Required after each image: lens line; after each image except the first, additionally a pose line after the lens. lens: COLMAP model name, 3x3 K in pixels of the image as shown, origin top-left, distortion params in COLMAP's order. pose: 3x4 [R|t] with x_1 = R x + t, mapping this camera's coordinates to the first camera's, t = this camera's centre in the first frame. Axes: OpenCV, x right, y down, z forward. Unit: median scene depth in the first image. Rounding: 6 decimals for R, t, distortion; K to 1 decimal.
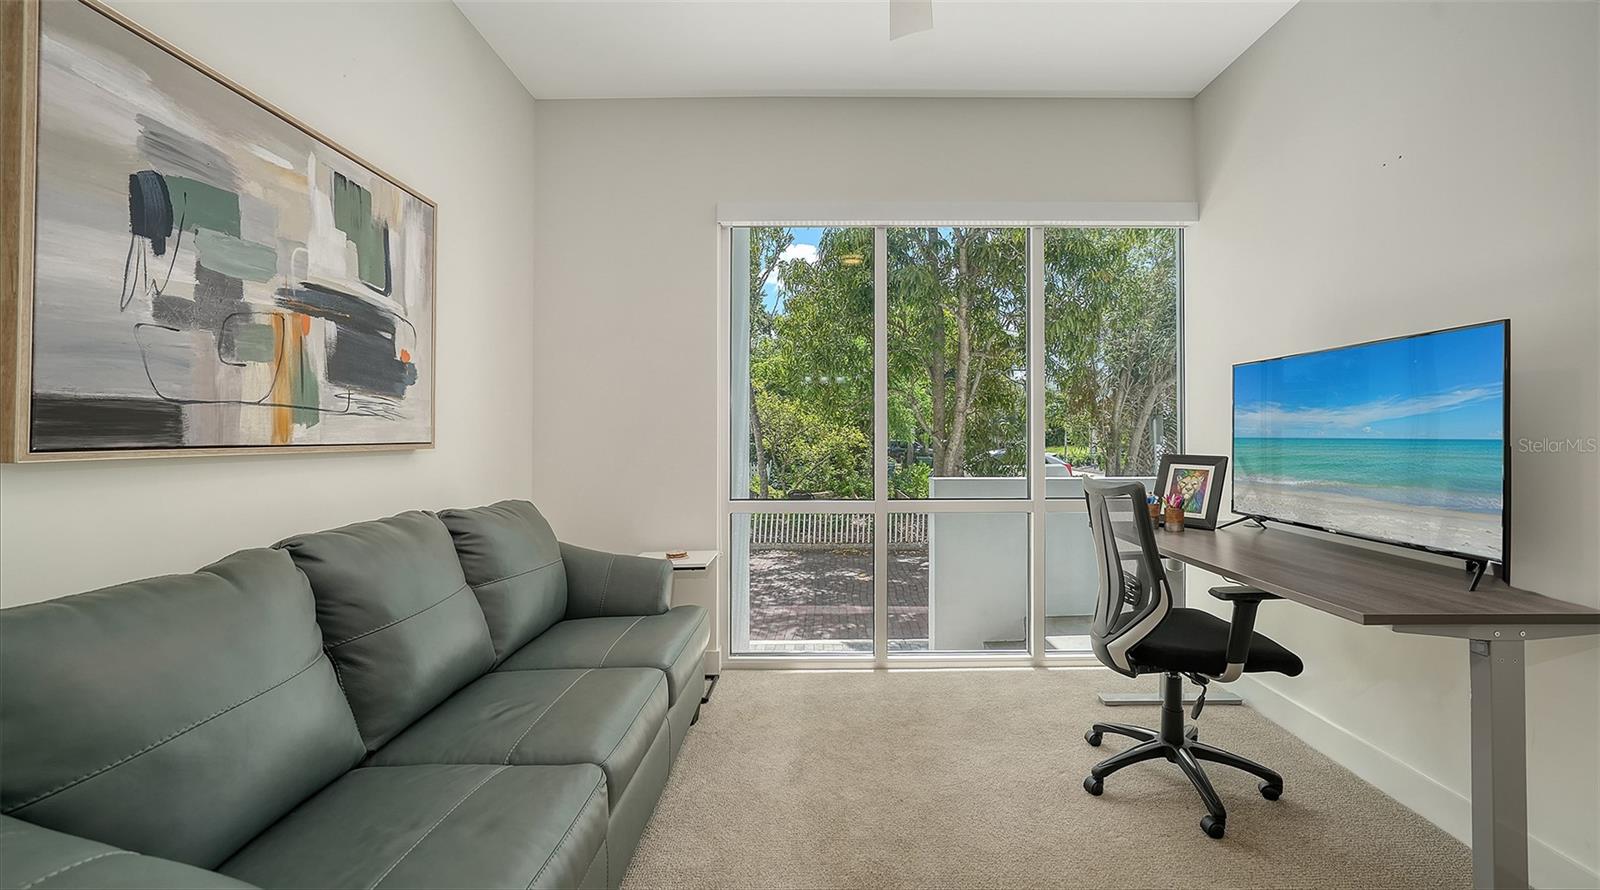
lens RADIAL K [[629.4, 0, 857.3], [0, 629.4, 422.1], [0, 0, 1]] dist [-0.000190, 0.000729]
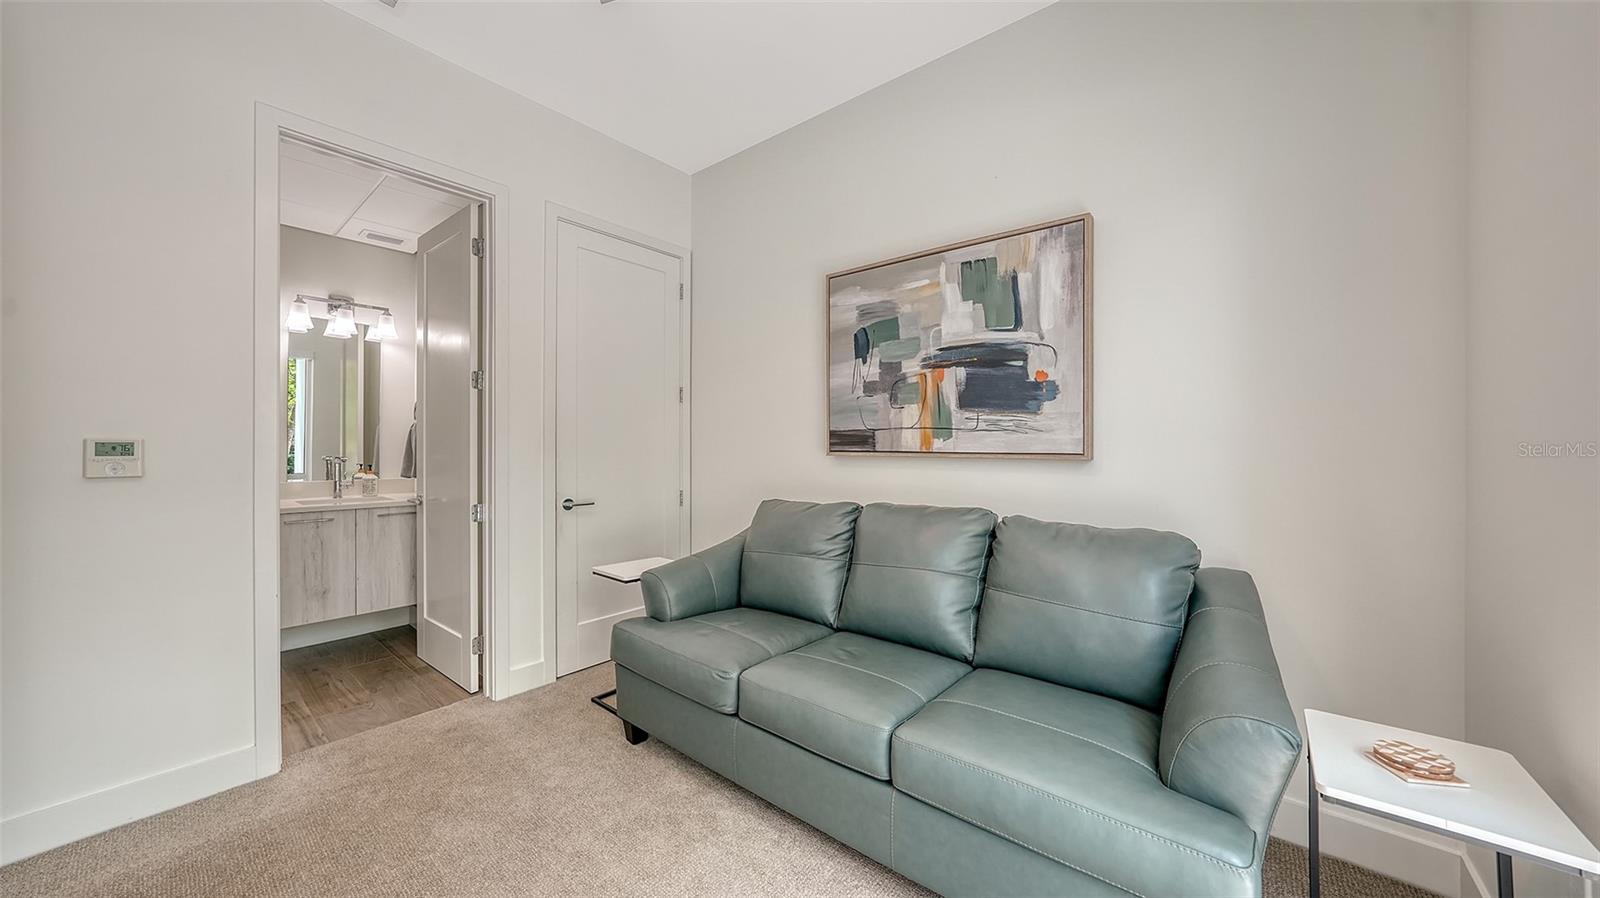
lens RADIAL K [[562.2, 0, 811.6], [0, 562.2, 448.1], [0, 0, 1]] dist [-0.016646, 0.001315]
pose [[-0.672294, -0.005628, -0.740263, 0.358091], [0.007203, 0.999874, -0.014143, 0.042392], [0.740249, -0.014840, -0.672169, 1.659558]]
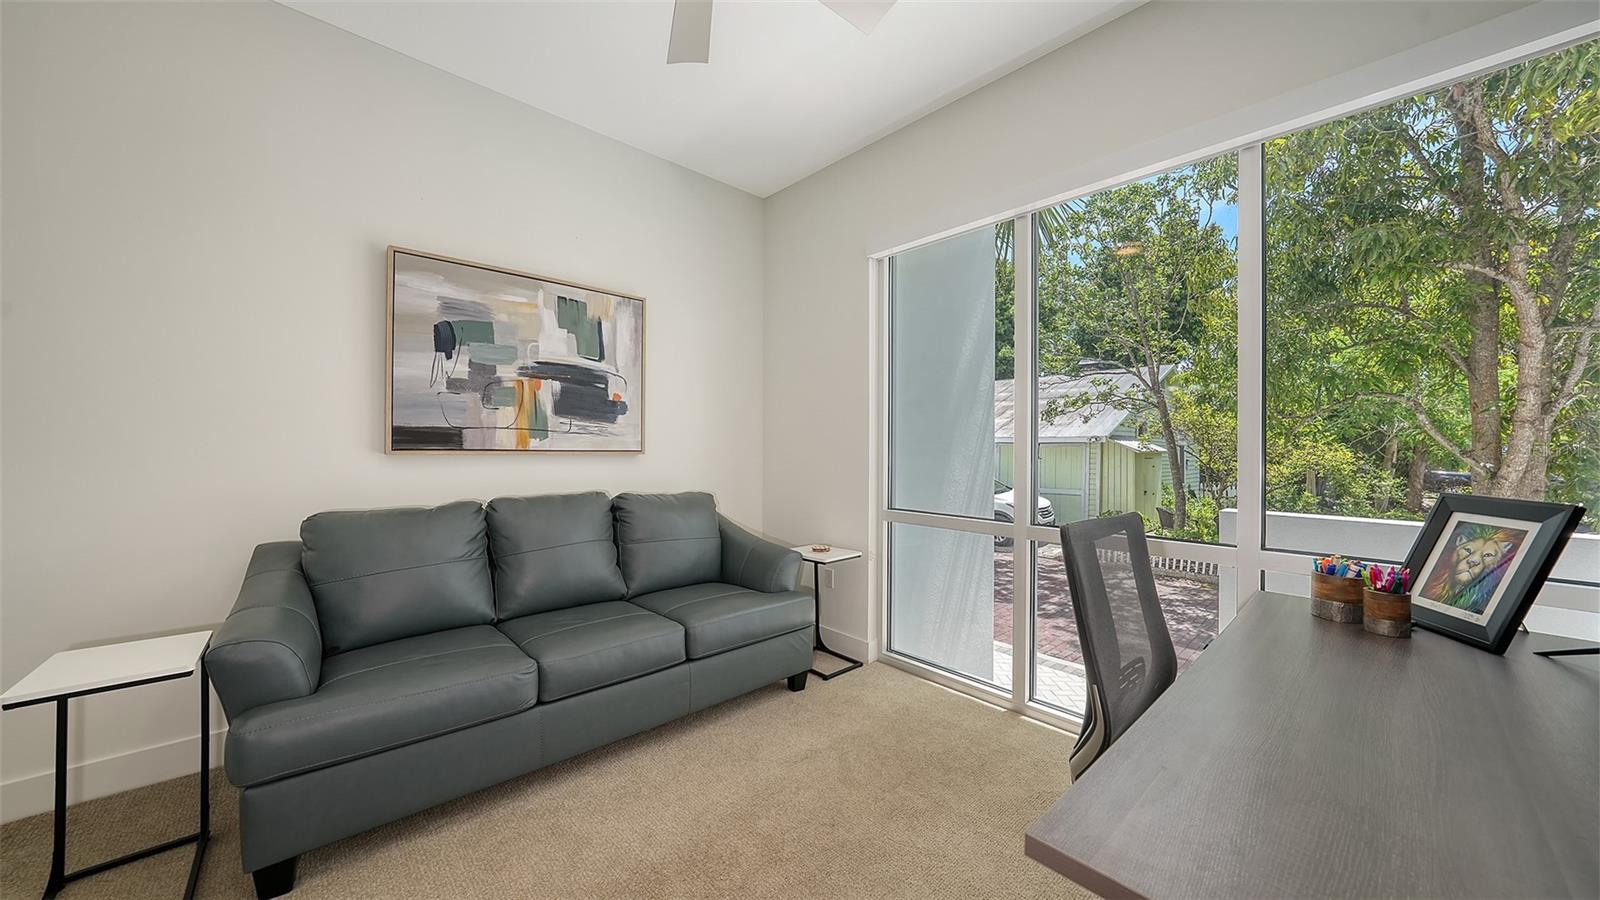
lens RADIAL K [[562.2, 0, 814.7], [0, 562.2, 446.6], [0, 0, 1]] dist [-0.016646, 0.001315]
pose [[0.661343, 0.007426, -0.750047, 0.859996], [0.002682, 0.999921, 0.012265, 0.007849], [0.750079, -0.010123, 0.661271, 0.514976]]
